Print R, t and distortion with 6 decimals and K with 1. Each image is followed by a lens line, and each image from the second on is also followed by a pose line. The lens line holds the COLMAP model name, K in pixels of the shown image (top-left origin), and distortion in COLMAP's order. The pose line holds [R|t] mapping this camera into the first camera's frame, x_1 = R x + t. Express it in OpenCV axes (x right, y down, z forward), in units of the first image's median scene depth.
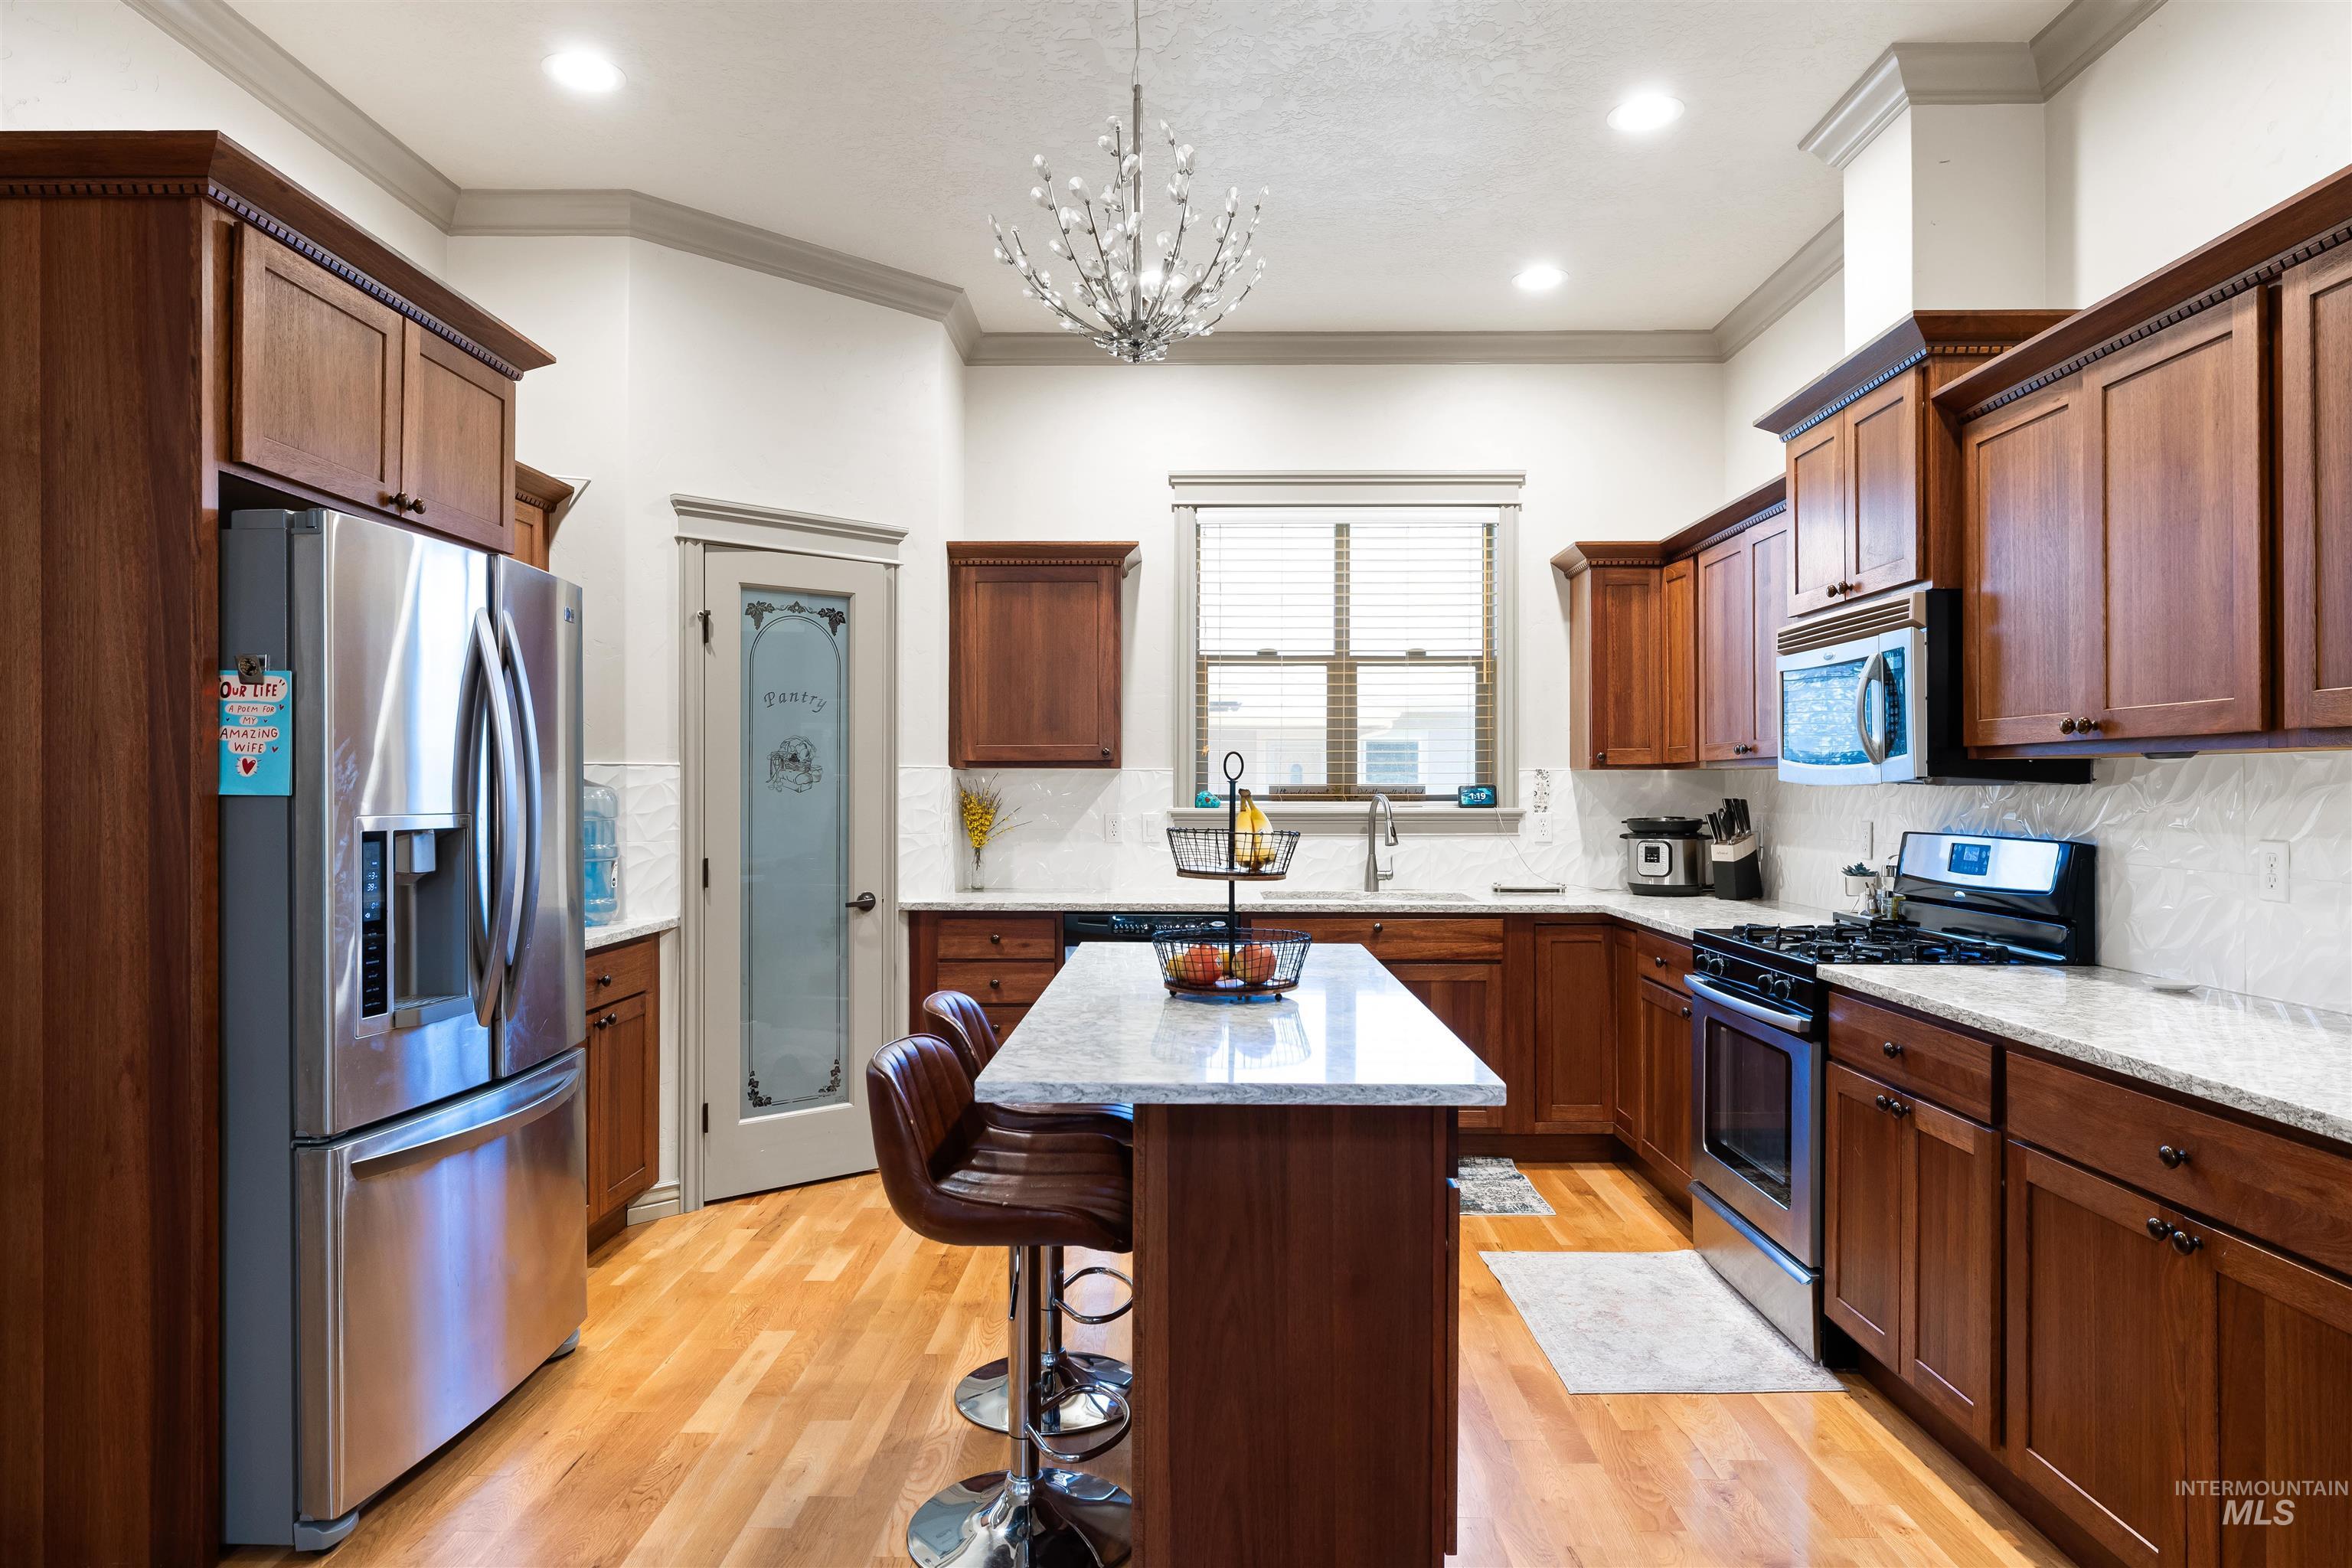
lens RADIAL K [[1392.8, 0, 1180.4], [0, 1392.8, 787.7], [0, 0, 1]] dist [0.000153, -0.000369]
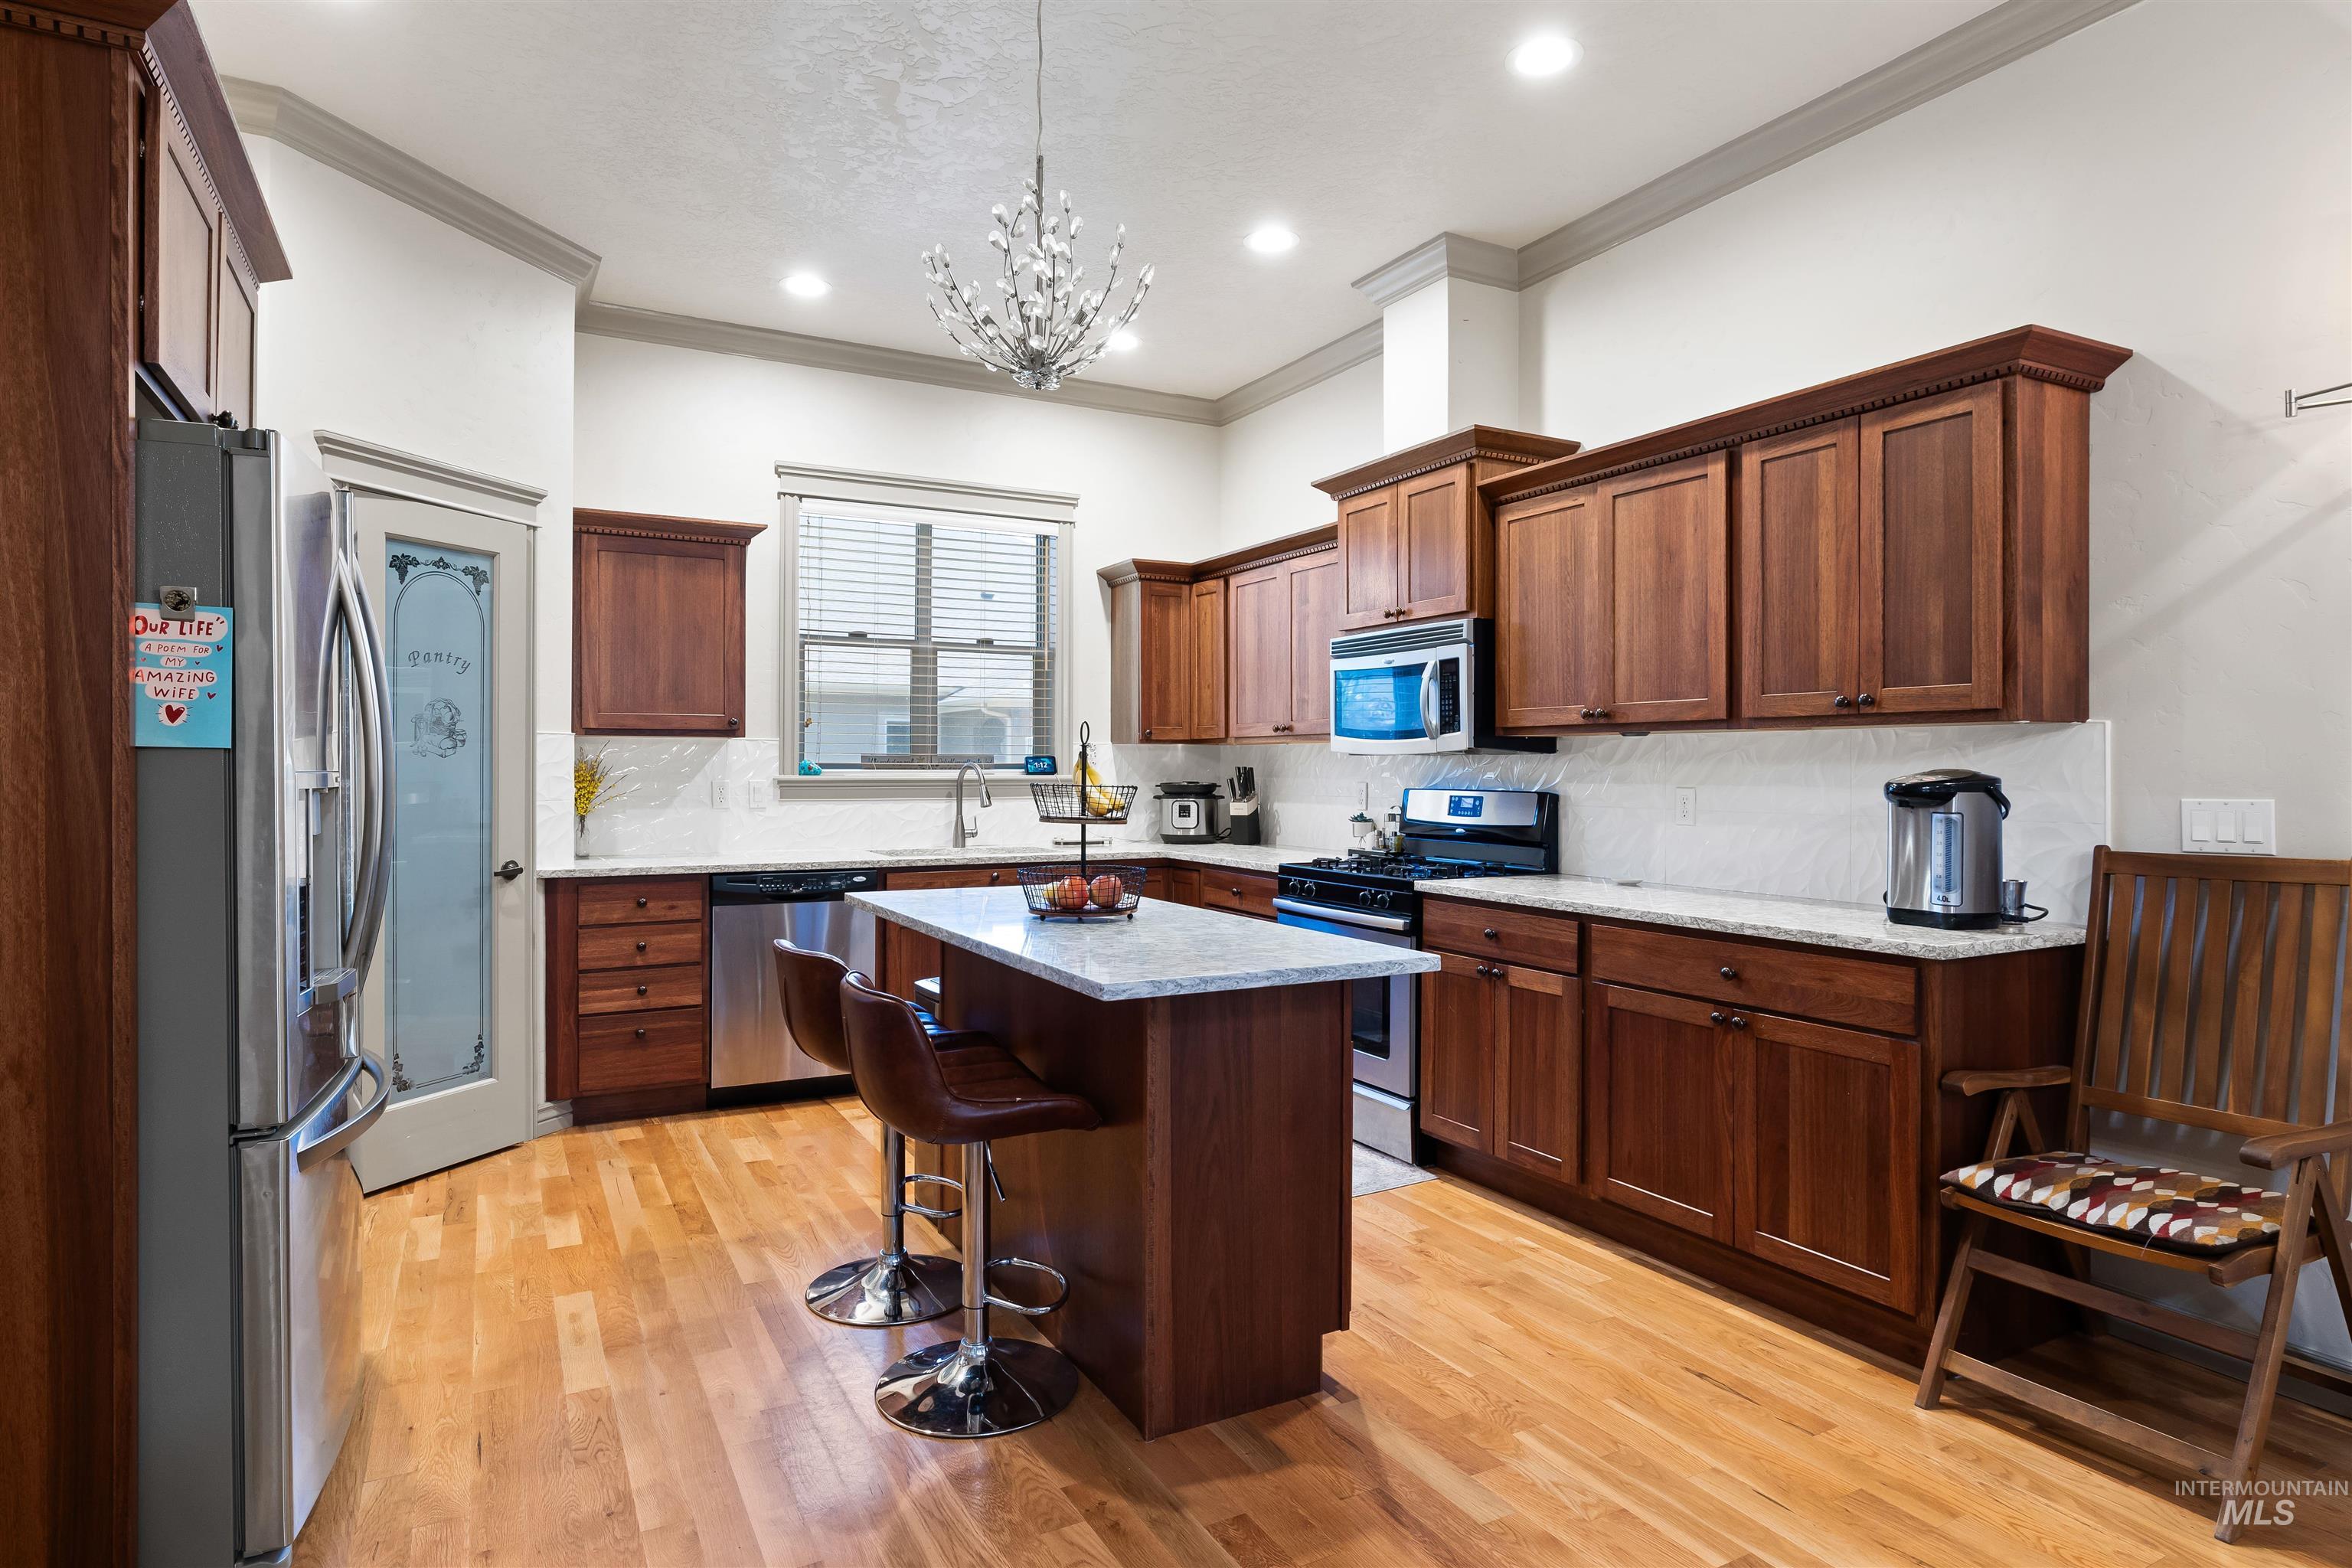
lens RADIAL K [[1272.5, 0, 1160.6], [0, 1272.5, 771.4], [0, 0, 1]] dist [-0.005379, 0.000412]
pose [[0.874862, -0.000129, 0.484373, -0.367572], [-0.002070, 0.999990, 0.004007, 0.011487], [-0.484368, -0.004508, 0.874853, 0.002499]]
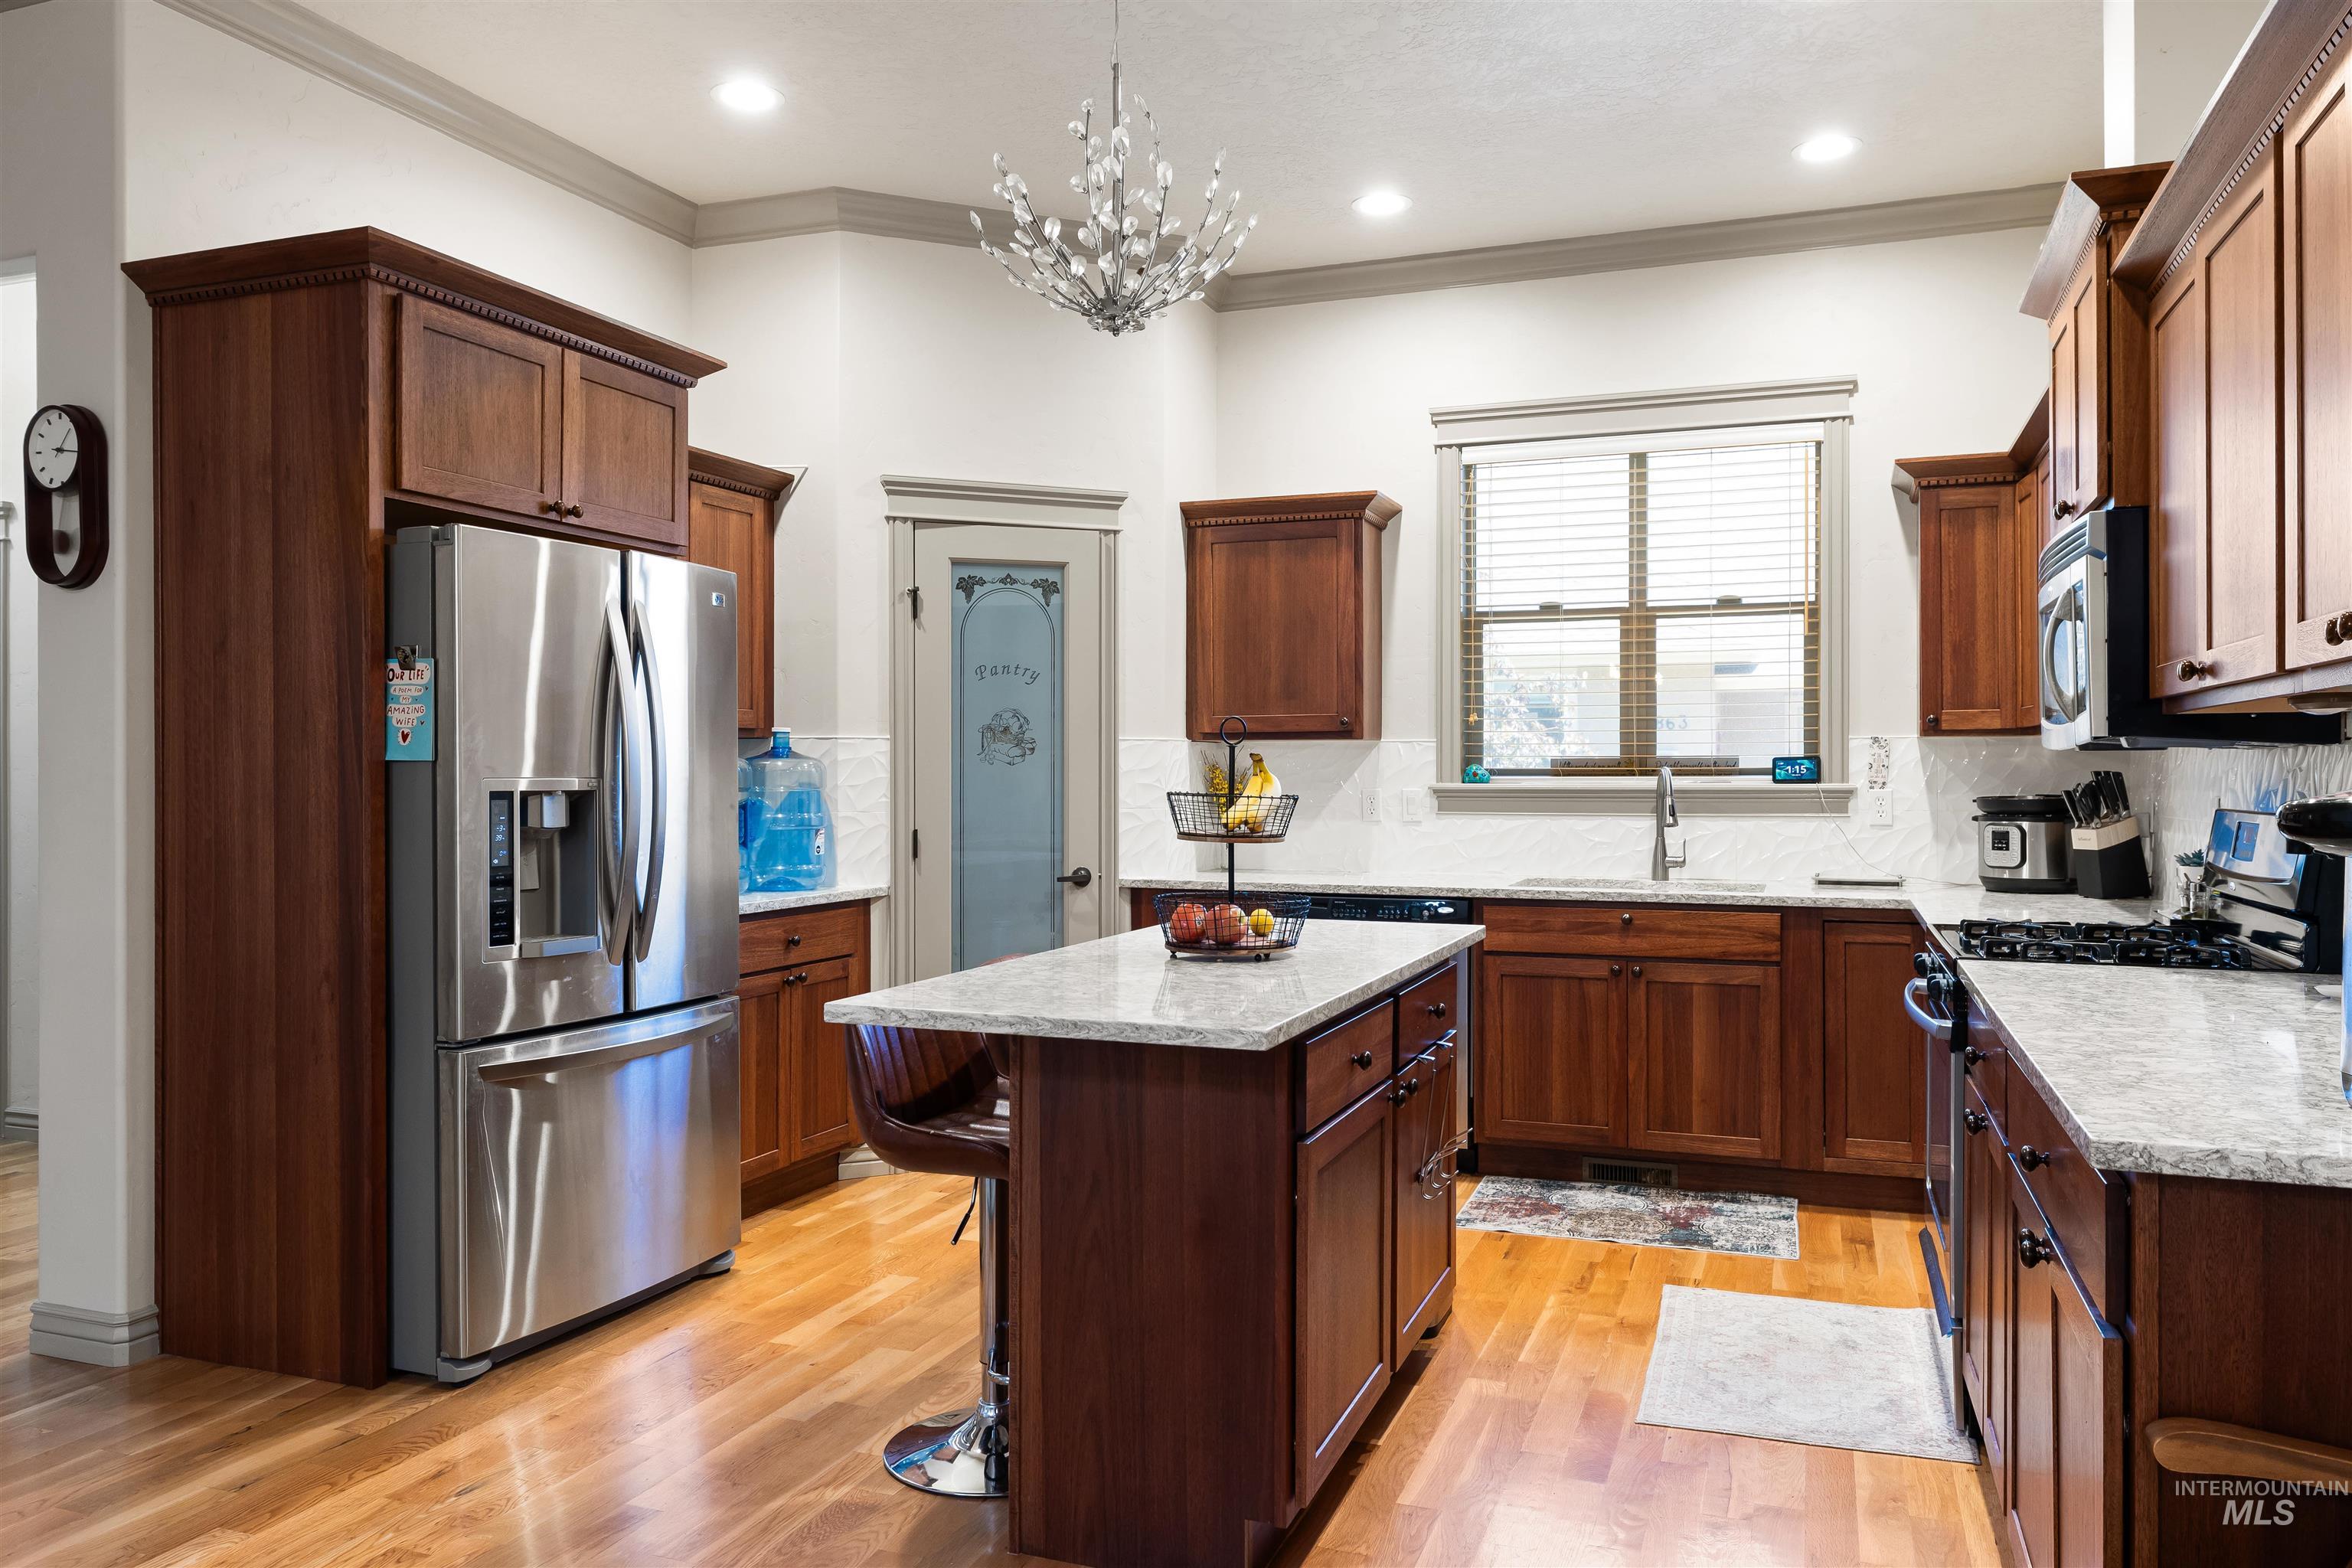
lens RADIAL K [[1657.1, 0, 1181.4], [0, 1657.1, 778.2], [0, 0, 1]] dist [0.001061, 0.006857]
pose [[0.940172, -0.000103, -0.340699, 0.338459], [0.001364, 0.999993, 0.003463, 0.012178], [0.340697, -0.003721, 0.940166, -0.101324]]
